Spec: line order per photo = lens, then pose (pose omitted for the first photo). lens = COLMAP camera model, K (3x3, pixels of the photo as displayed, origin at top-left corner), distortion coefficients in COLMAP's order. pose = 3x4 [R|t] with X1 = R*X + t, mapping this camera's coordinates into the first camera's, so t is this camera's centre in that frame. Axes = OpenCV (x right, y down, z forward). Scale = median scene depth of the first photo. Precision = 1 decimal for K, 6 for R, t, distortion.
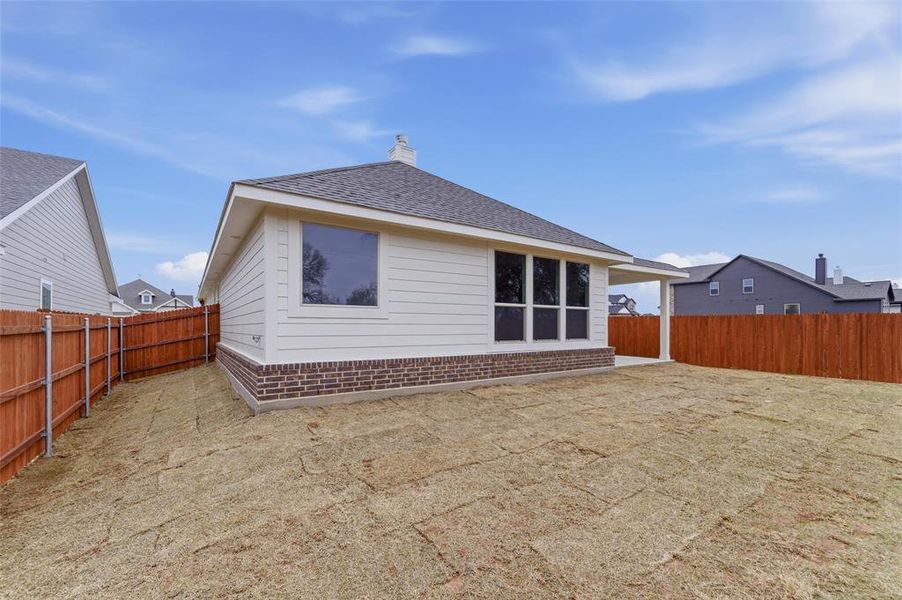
lens RADIAL K [[392.3, 0, 429.0], [0, 392.3, 324.4], [0, 0, 1]] dist [-0.001672, 0.000825]
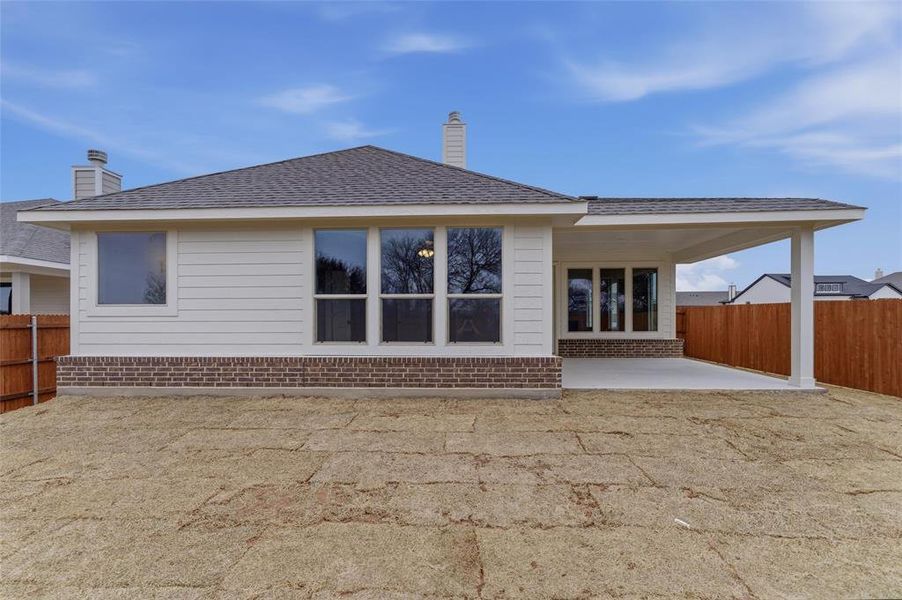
lens RADIAL K [[362.8, 0, 450.9], [0, 362.8, 322.4], [0, 0, 1]] dist [0.004094, 0.000572]
pose [[0.806011, -0.004911, -0.591880, 0.939102], [0.006672, 0.999977, 0.000789, 0.004162], [0.591863, -0.004585, 0.806026, 0.624218]]
